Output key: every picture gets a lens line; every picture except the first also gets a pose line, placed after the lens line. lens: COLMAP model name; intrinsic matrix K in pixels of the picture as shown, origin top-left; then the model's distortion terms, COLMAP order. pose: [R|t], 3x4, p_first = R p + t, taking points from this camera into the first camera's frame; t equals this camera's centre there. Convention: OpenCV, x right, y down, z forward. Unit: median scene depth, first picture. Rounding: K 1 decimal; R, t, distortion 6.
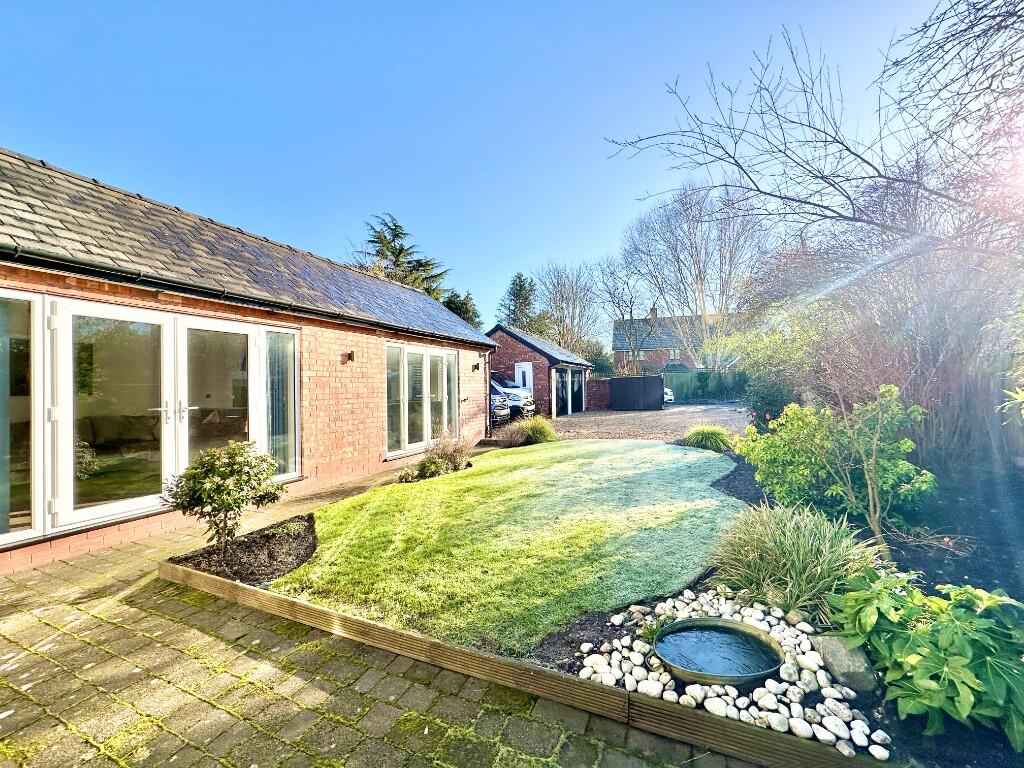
lens RADIAL K [[406.2, 0, 508.5], [0, 406.2, 384.3], [0, 0, 1]] dist [-0.001500, -0.000968]
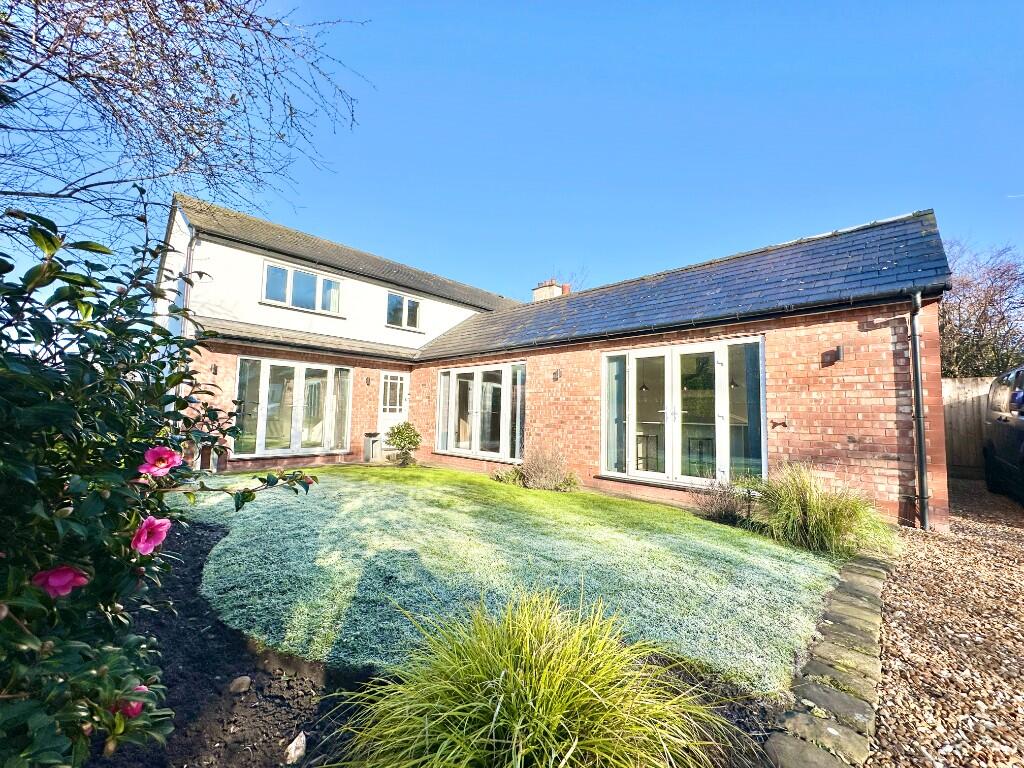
lens RADIAL K [[406.2, 0, 510.0], [0, 406.2, 383.4], [0, 0, 1]] dist [-0.001500, -0.000968]
pose [[-0.322485, -0.054947, -0.944979, 0.361473], [0.000487, 0.998304, -0.058214, 0.012661], [0.946575, -0.019234, -0.321911, 0.594754]]
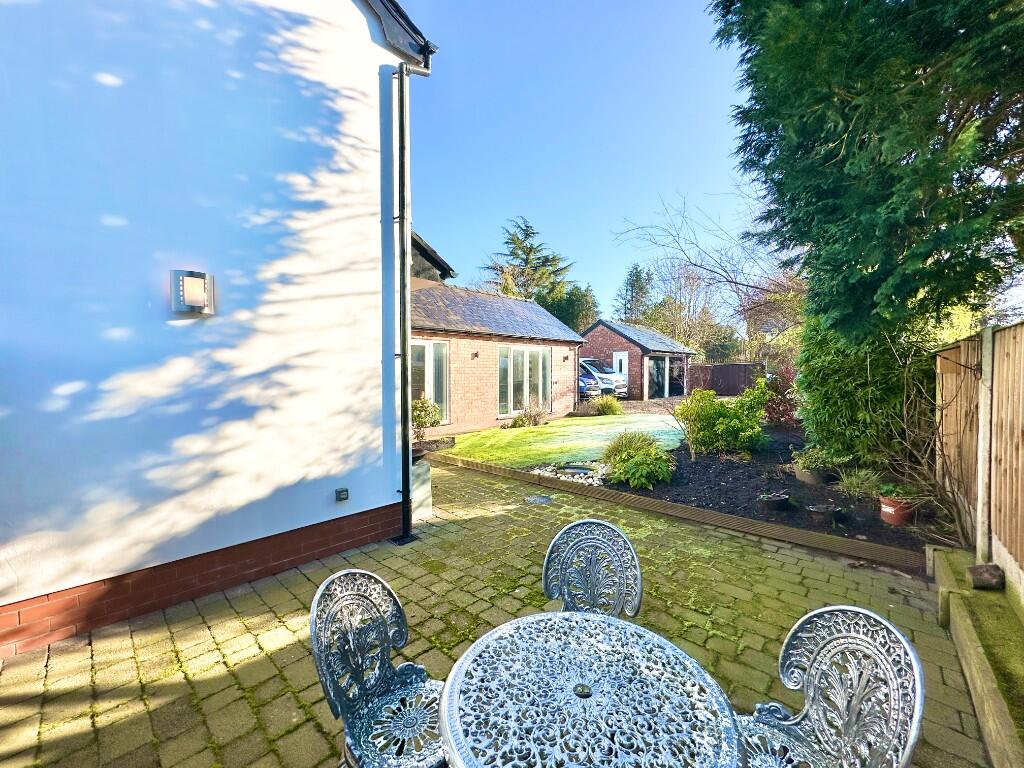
lens RADIAL K [[406.2, 0, 511.9], [0, 406.2, 383.4], [0, 0, 1]] dist [-0.001500, -0.000968]
pose [[0.947626, 0.022018, -0.318622, 0.136755], [-0.008718, 0.999032, 0.043110, -0.011812], [0.319263, -0.038074, 0.946901, -0.259835]]
